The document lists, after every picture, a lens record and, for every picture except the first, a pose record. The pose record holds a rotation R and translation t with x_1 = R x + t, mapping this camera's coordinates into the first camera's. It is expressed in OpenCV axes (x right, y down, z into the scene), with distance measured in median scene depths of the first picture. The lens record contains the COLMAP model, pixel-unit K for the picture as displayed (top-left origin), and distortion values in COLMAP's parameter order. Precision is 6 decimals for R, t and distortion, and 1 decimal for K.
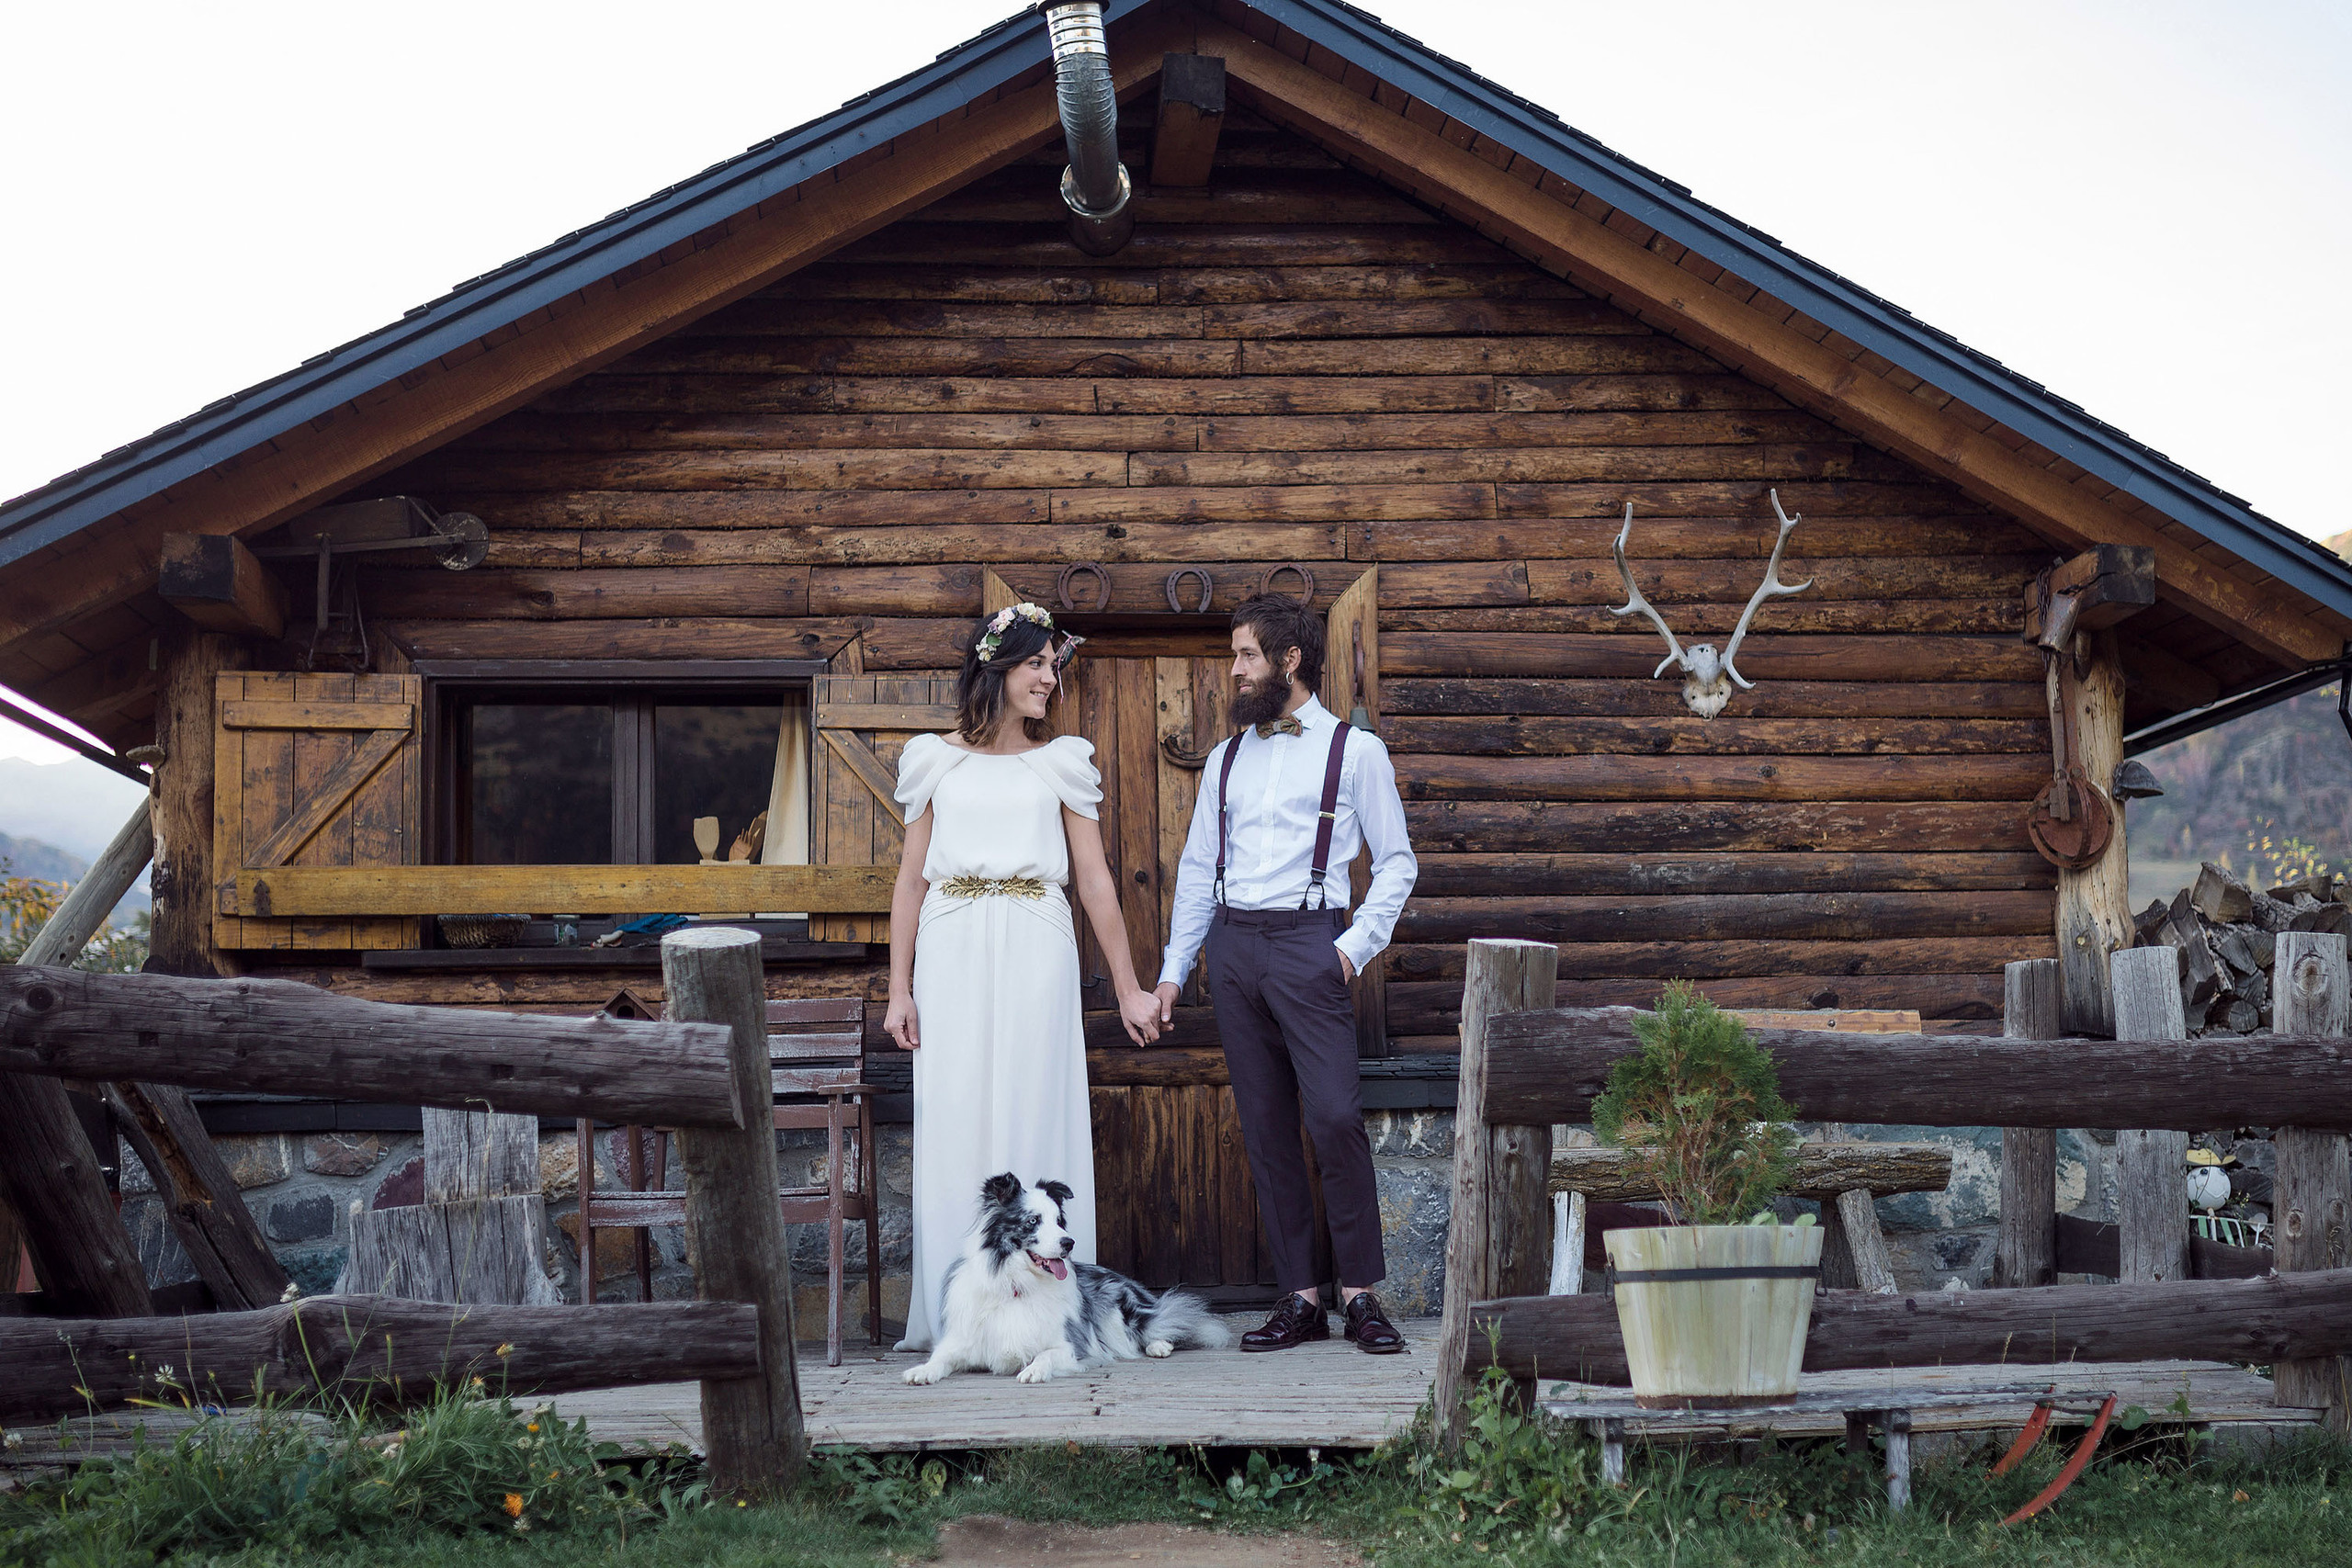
lens RADIAL K [[2601.5, 0, 1556.9], [0, 2601.5, 984.7], [0, 0, 1]] dist [-0.045608, 0.037270]
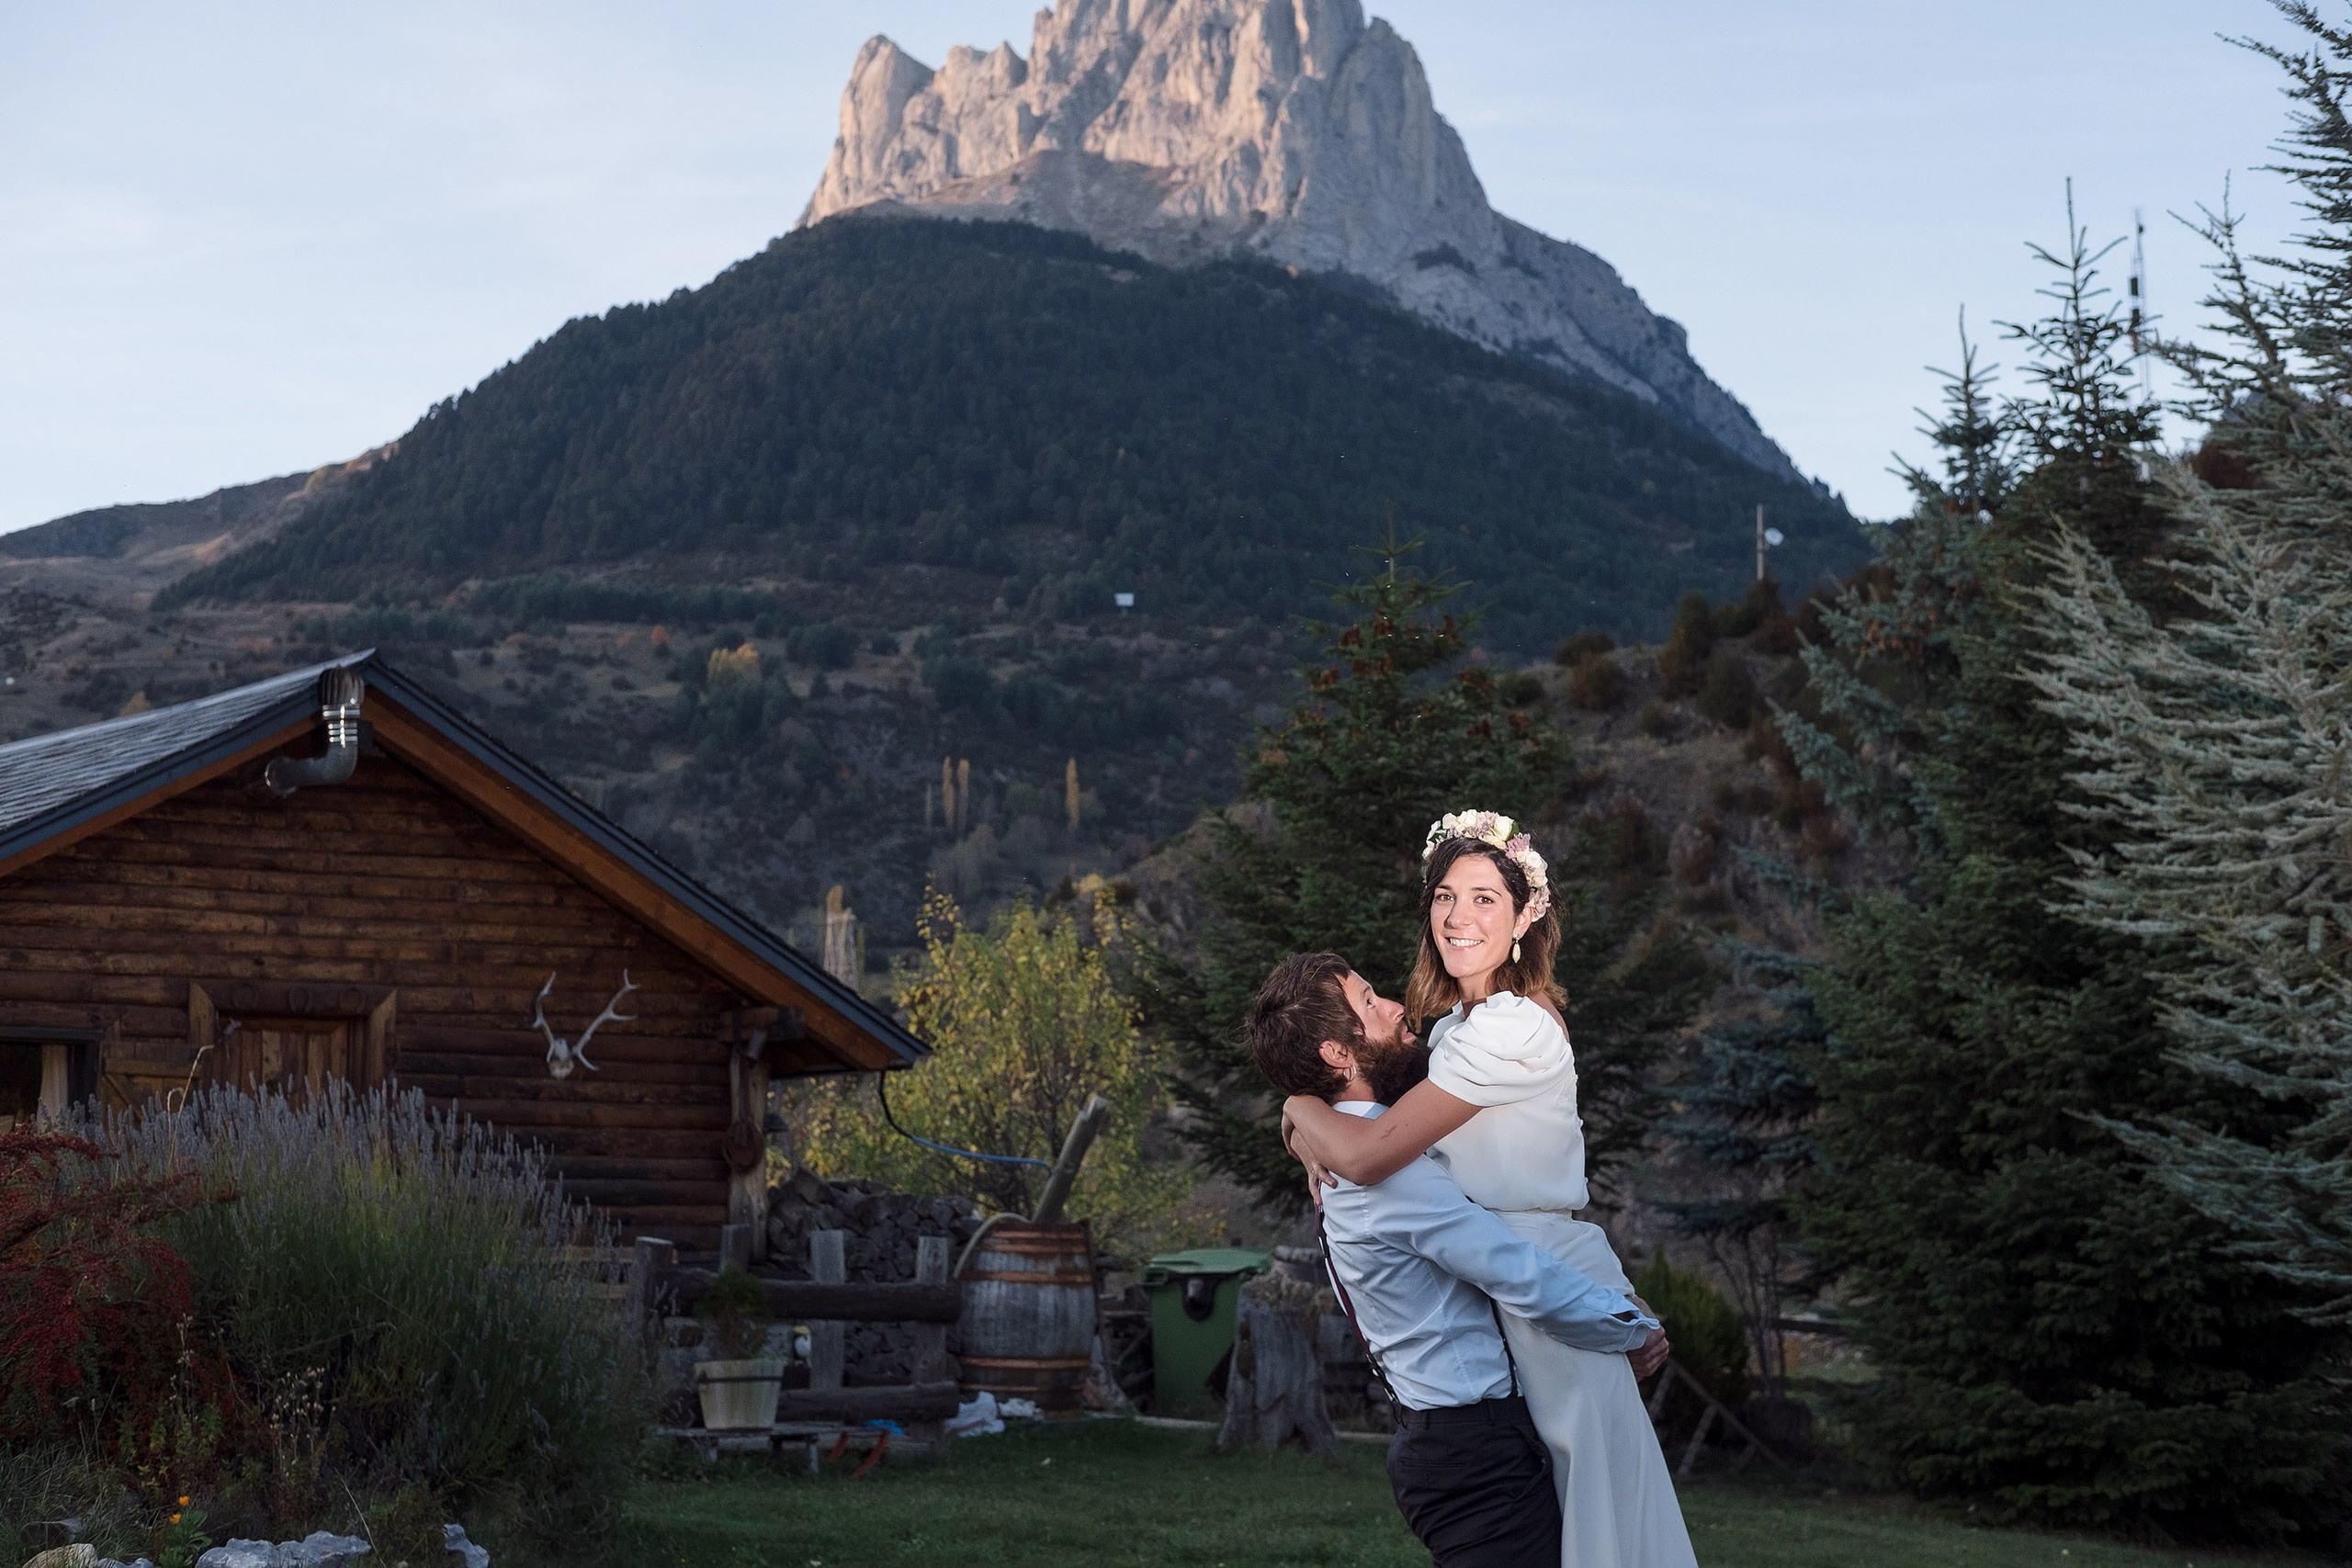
lens RADIAL K [[3570.3, 0, 1148.8], [0, 3570.3, 782.0], [0, 0, 1]] dist [-0.026209, 0.023482]
pose [[0.862824, 0.088958, 0.497615, -0.865420], [-0.049271, 0.994506, -0.092354, -0.103862], [-0.503097, 0.055167, 0.862467, -1.387423]]
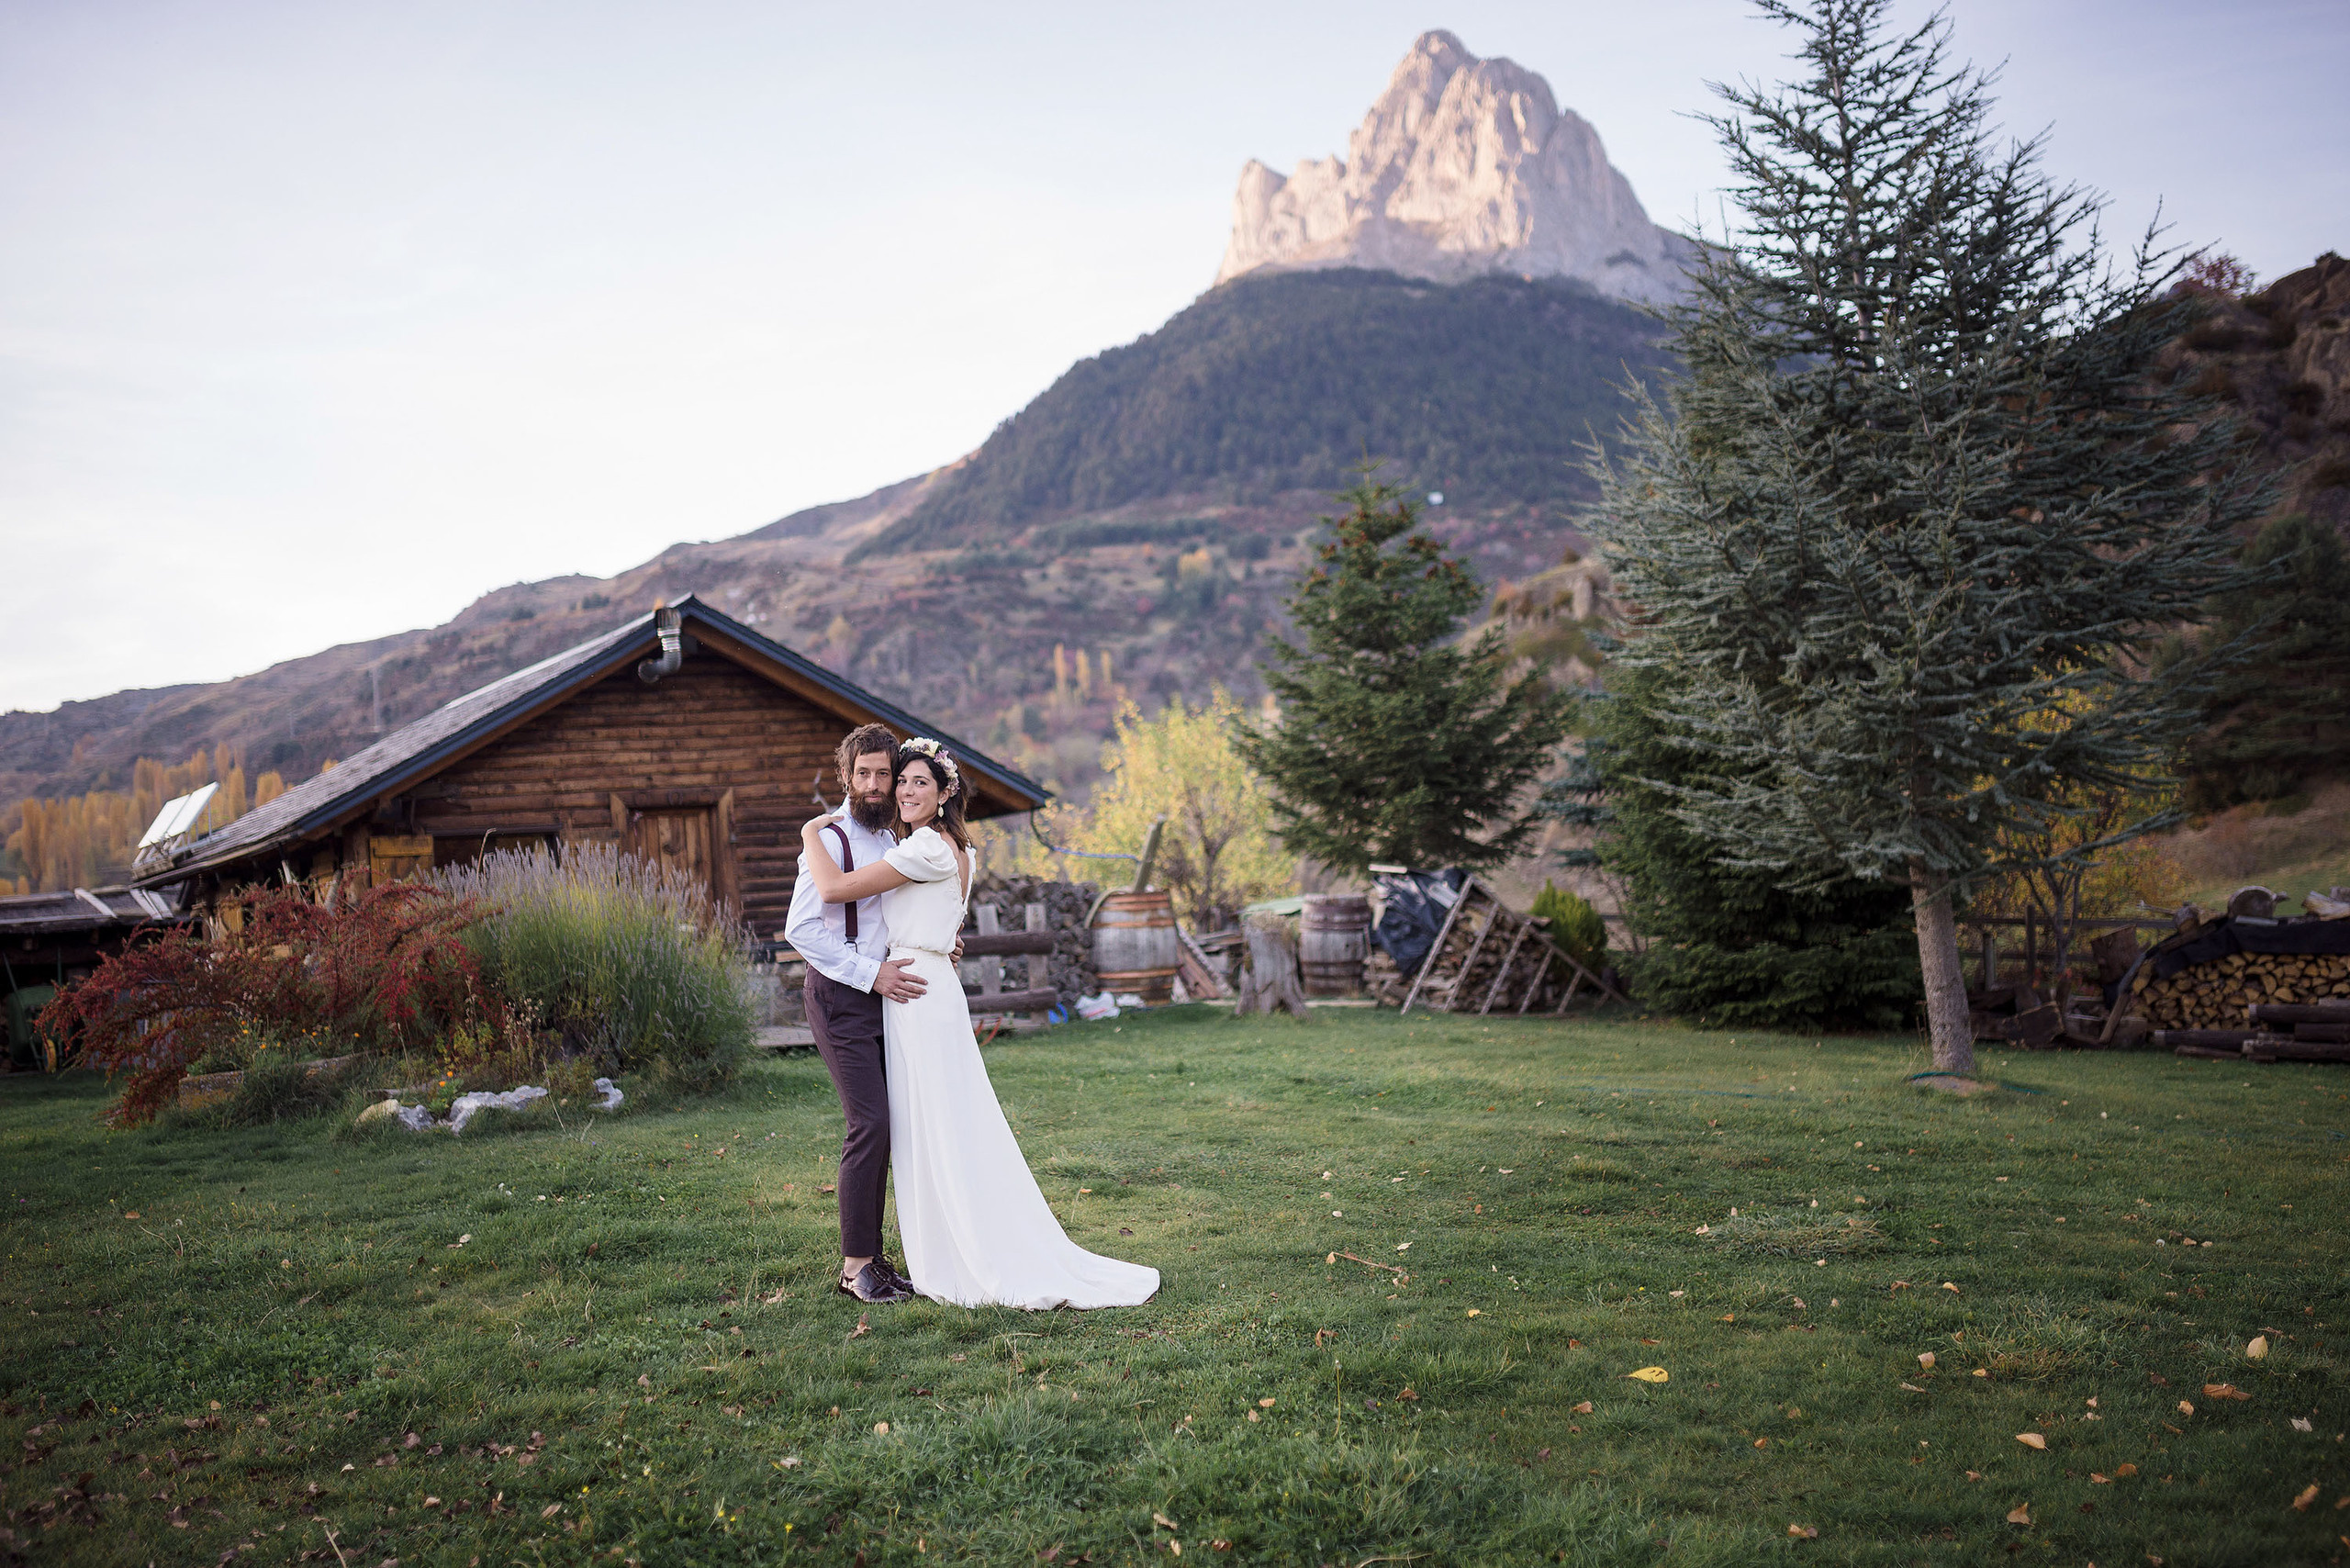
lens RADIAL K [[2229.3, 0, 1145.6], [0, 2229.3, 786.0], [0, 0, 1]] dist [-0.106473, 0.353538]
pose [[0.929167, -0.022658, 0.368965, -0.597541], [0.032296, 0.999279, -0.019966, -0.095000], [-0.368246, 0.030468, 0.929229, -1.658366]]
